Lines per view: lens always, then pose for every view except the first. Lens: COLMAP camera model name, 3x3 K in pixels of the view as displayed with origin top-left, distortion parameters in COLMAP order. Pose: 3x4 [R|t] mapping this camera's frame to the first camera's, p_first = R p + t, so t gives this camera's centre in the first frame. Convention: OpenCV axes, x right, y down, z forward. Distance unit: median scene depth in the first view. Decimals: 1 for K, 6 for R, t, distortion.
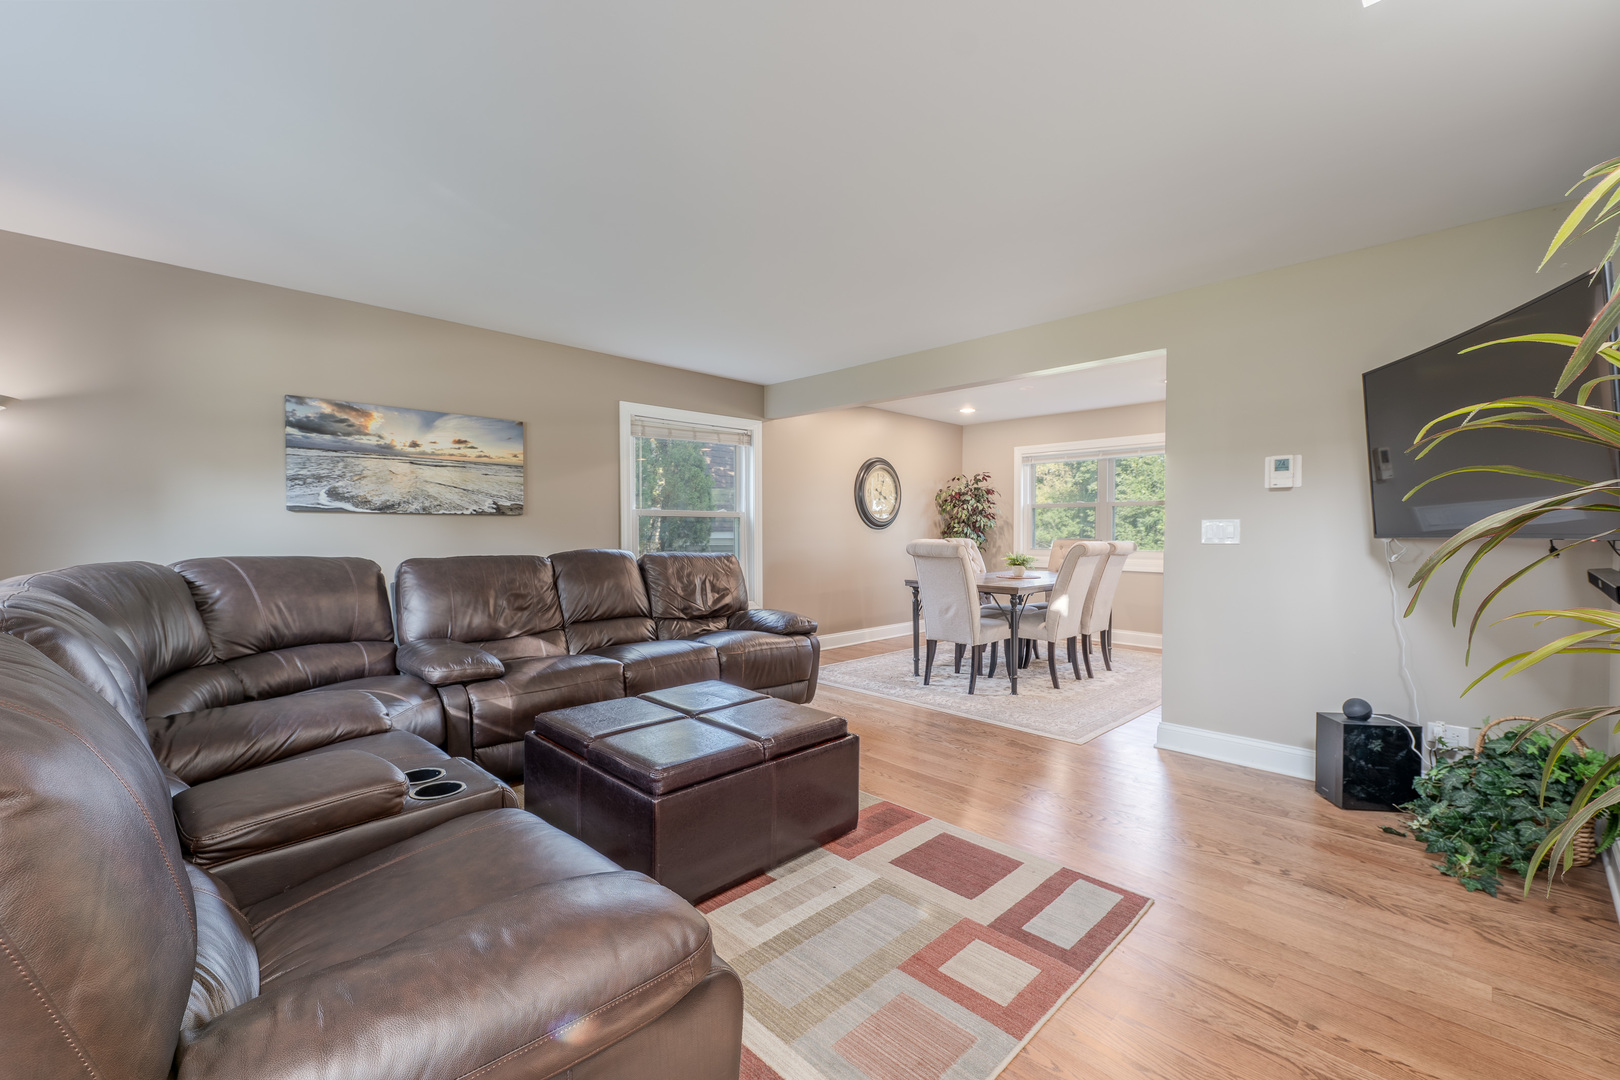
lens RADIAL K [[675.5, 0, 810.4], [0, 675.5, 546.2], [0, 0, 1]] dist [-0.000076, 0.000002]
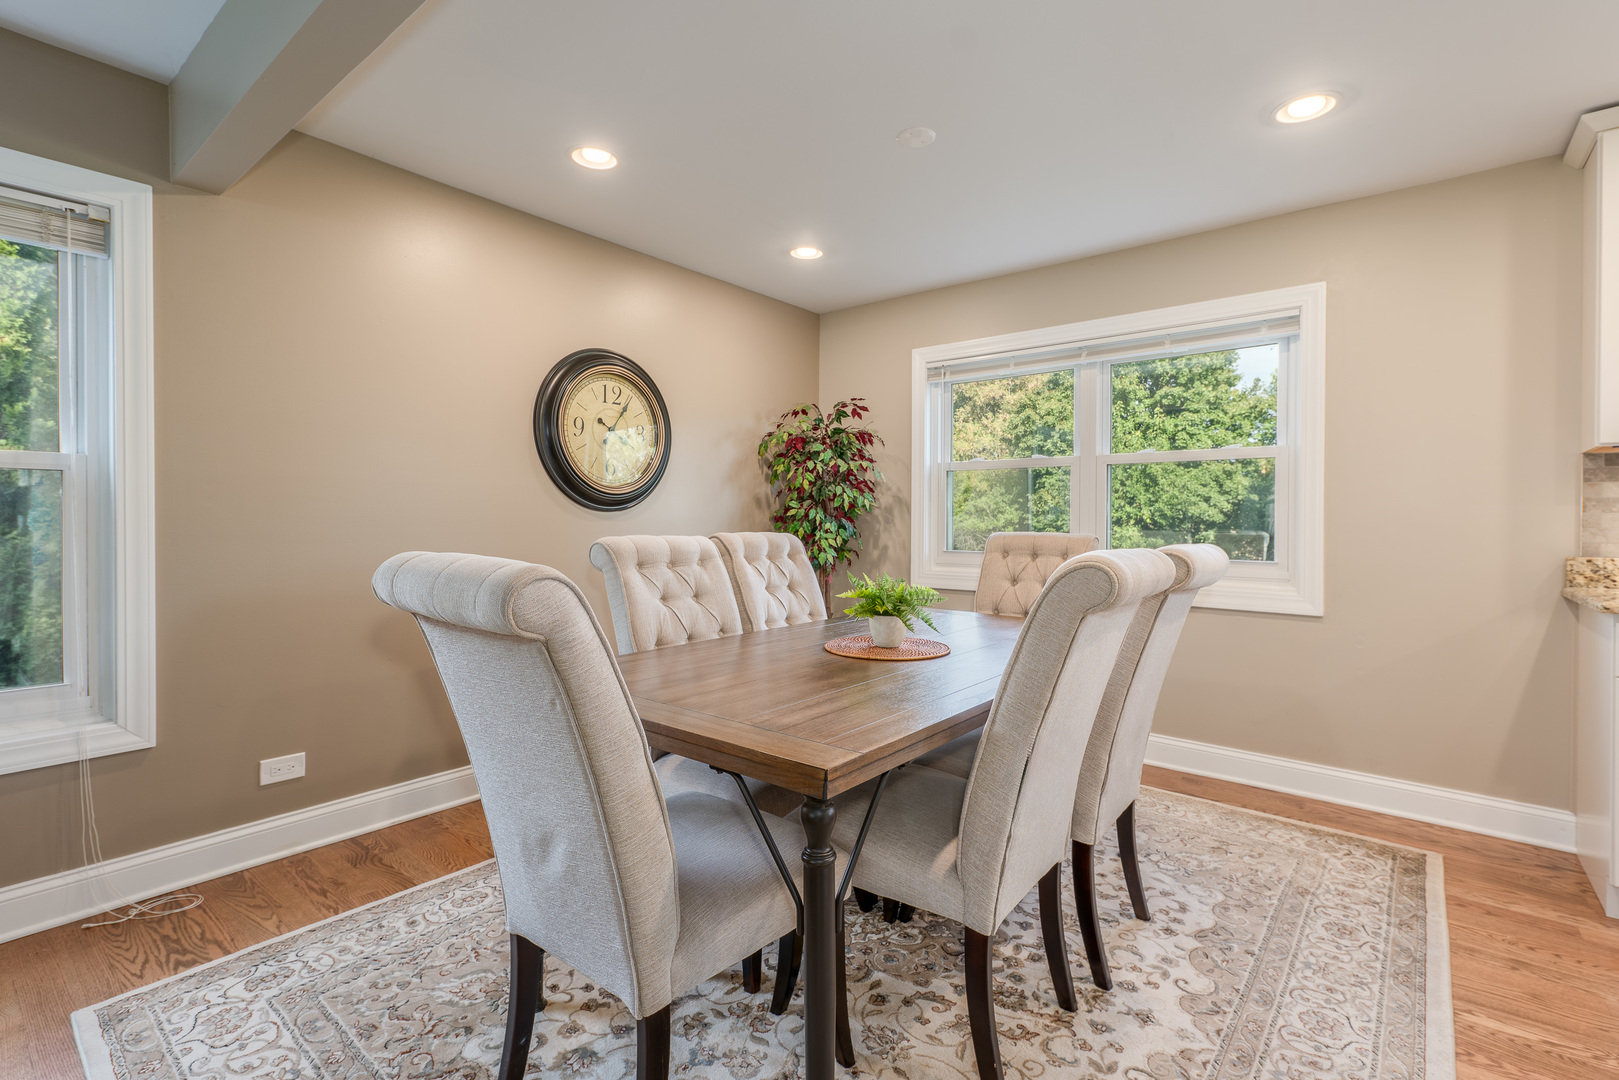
lens RADIAL K [[752.6, 0, 809.5], [0, 752.6, 540.0], [0, 0, 1]] dist [-0.000523, -0.000435]
pose [[0.993752, -0.001715, 0.111594, 0.165648], [0.001112, 0.999984, 0.005459, -0.007812], [-0.111602, -0.005301, 0.993739, 0.458439]]
